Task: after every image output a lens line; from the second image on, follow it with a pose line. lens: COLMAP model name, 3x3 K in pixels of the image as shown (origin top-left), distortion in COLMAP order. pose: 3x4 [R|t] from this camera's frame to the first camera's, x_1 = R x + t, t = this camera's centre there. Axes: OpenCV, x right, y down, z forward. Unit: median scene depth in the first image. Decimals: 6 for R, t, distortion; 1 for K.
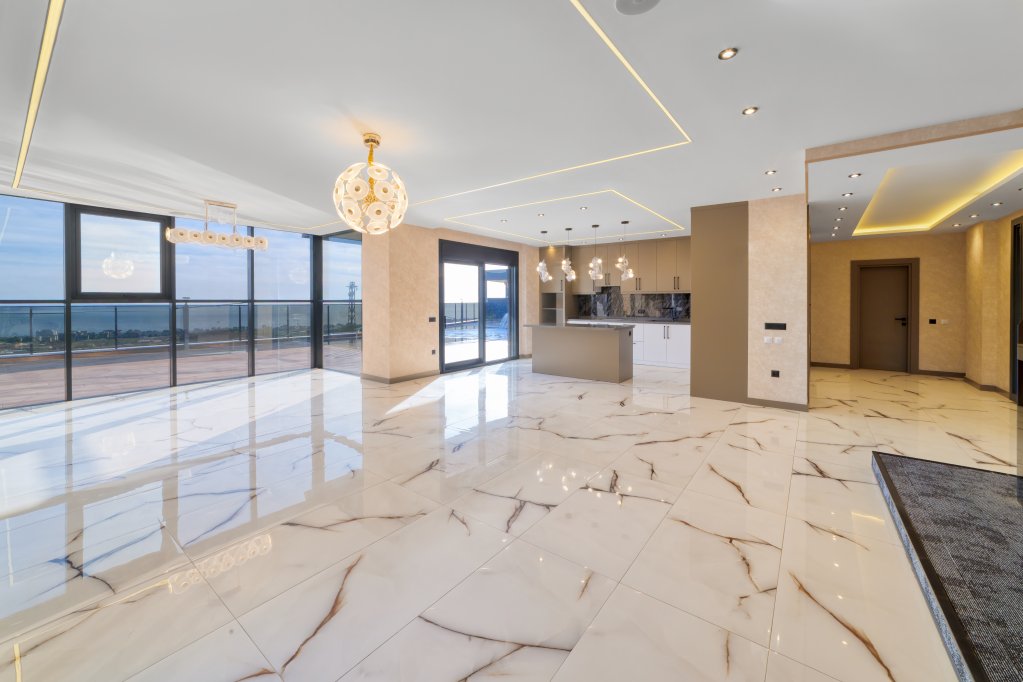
lens RADIAL K [[401.1, 0, 510.3], [0, 401.1, 306.9], [0, 0, 1]] dist [-0.001965, 0.000260]
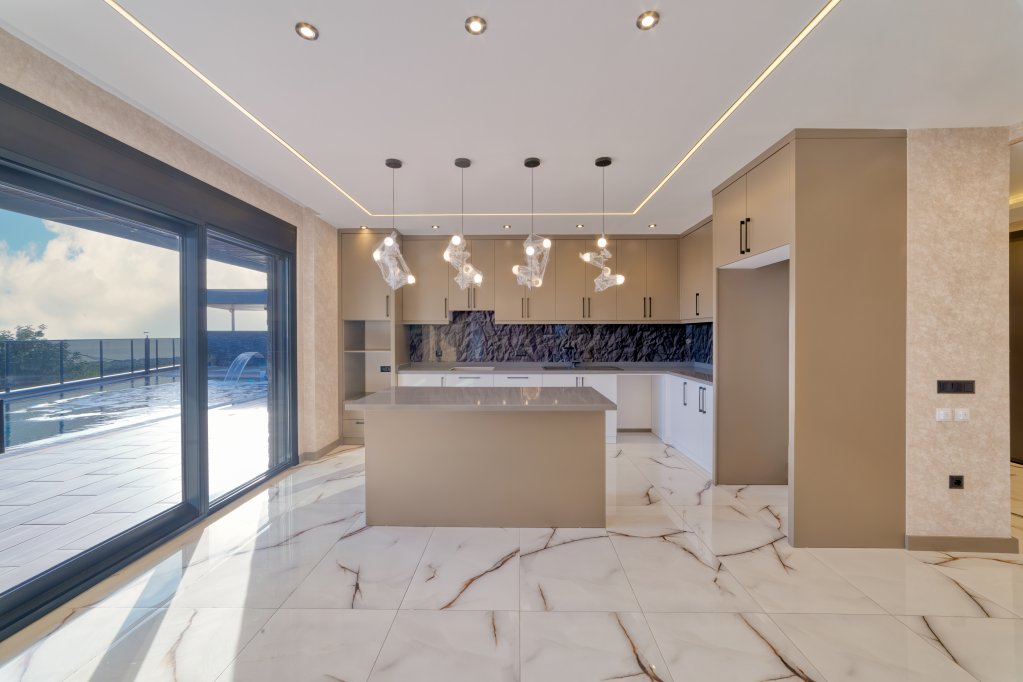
lens RADIAL K [[389.3, 0, 510.2], [0, 389.3, 338.3], [0, 0, 1]] dist [-0.002155, -0.000062]
pose [[0.813333, -0.006767, 0.581759, -0.051560], [0.009512, 0.999953, -0.001667, -0.012095], [-0.581721, 0.006889, 0.813359, 0.674661]]
